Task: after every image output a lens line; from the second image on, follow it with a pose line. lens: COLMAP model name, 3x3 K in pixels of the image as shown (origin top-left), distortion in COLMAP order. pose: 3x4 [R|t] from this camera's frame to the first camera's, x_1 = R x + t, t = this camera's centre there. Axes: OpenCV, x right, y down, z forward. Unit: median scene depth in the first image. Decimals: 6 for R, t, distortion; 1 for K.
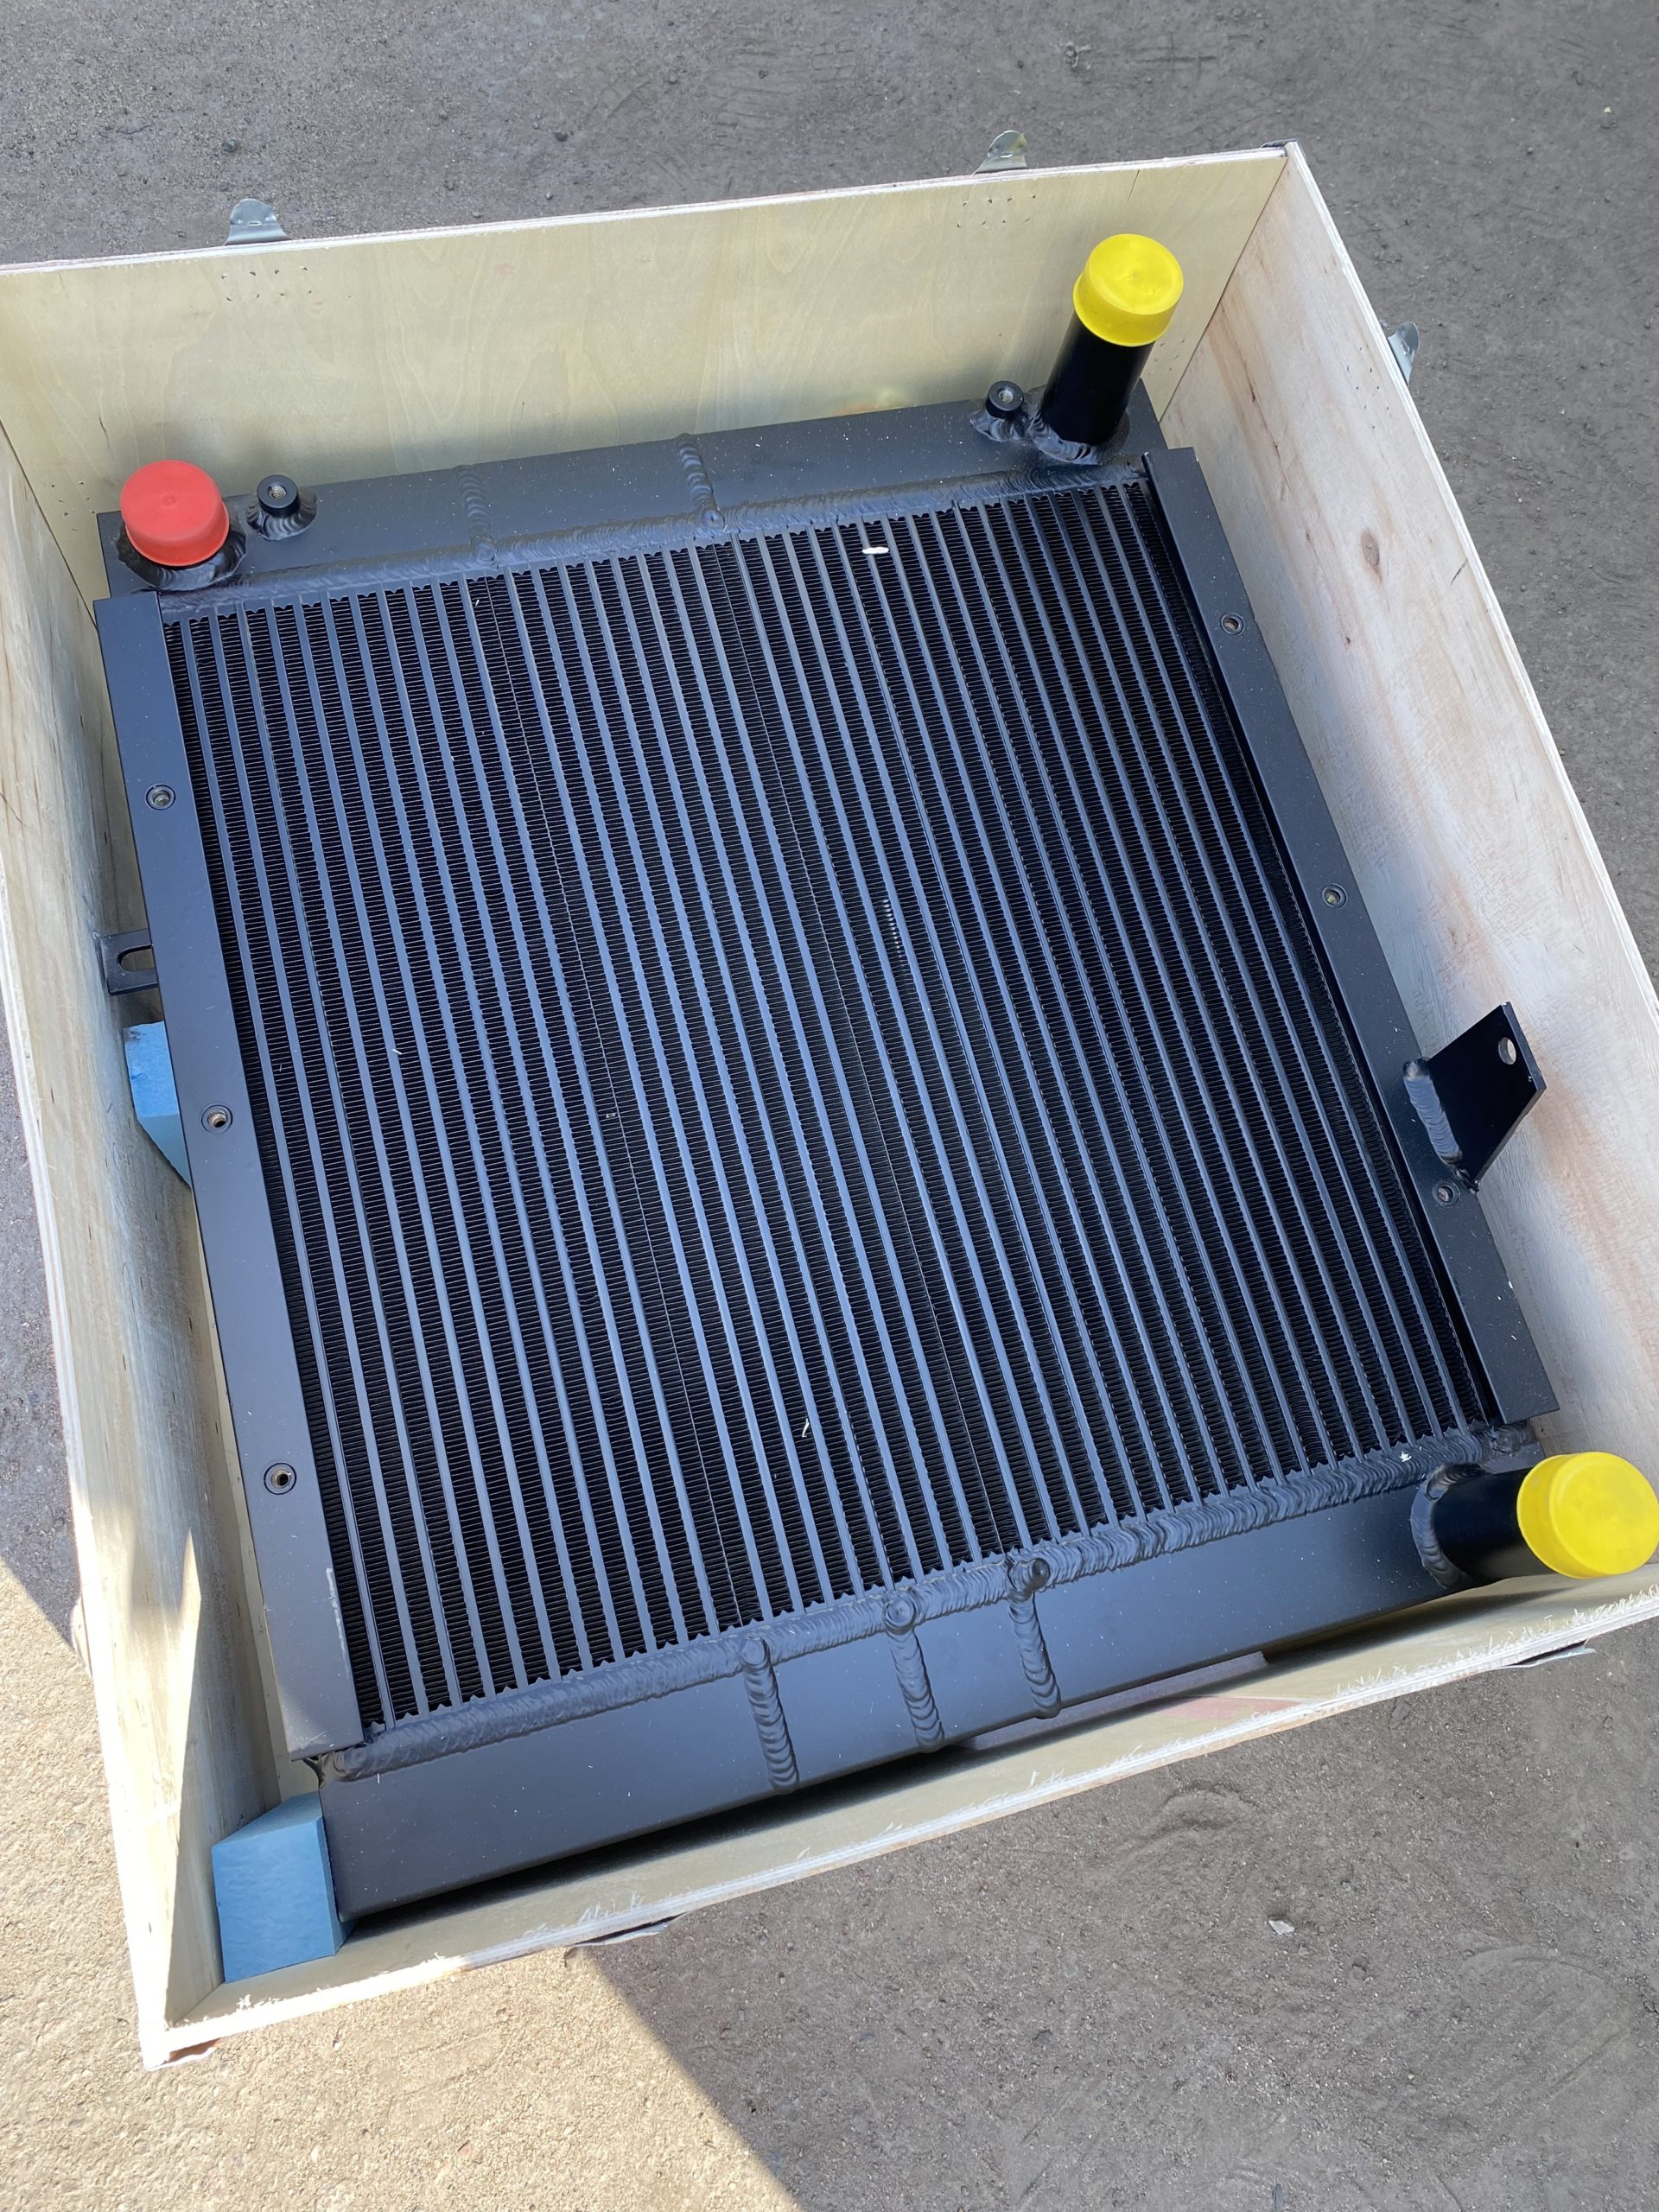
lens RADIAL K [[1695.9, 0, 818.7], [0, 1695.9, 1111.9], [0, 0, 1]] dist [-0.007133, 0.004072]
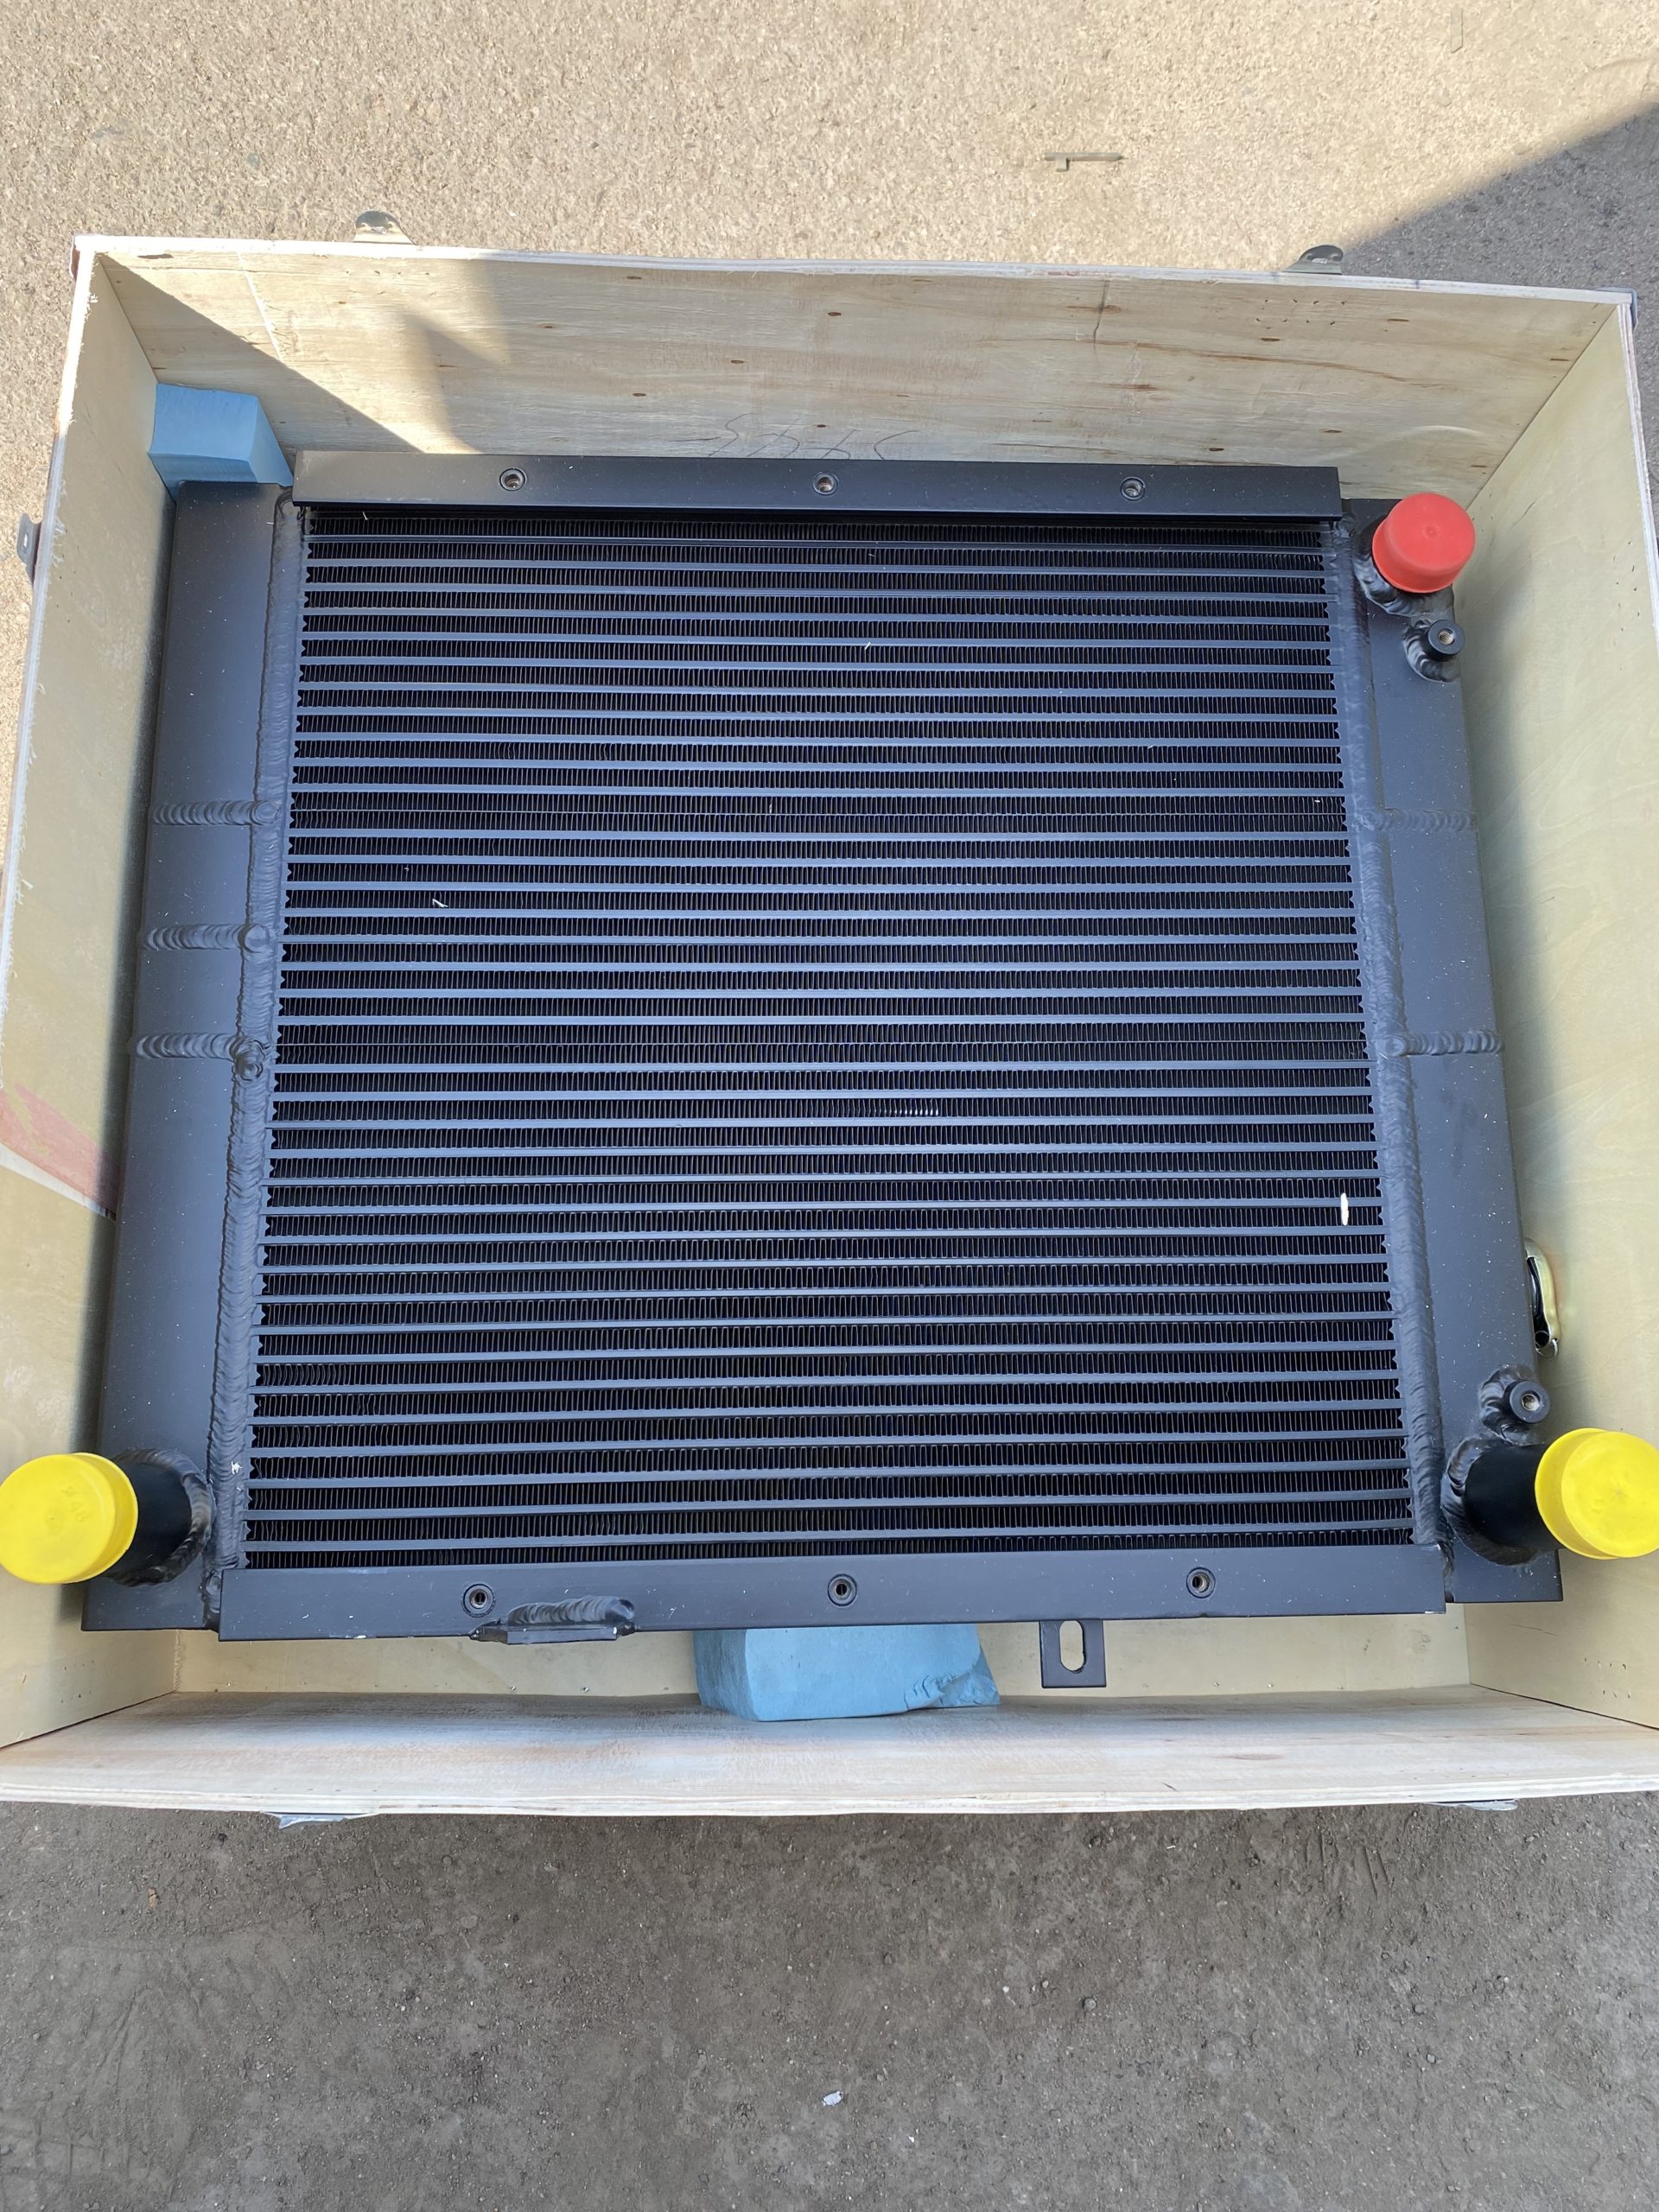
lens RADIAL K [[1695.9, 0, 818.7], [0, 1695.9, 1111.9], [0, 0, 1]] dist [-0.007133, 0.004072]
pose [[-0.236358, 0.902442, -0.360185, 0.436034], [-0.947780, -0.132436, 0.290126, -0.368791], [0.214120, 0.409950, 0.886619, 0.131380]]
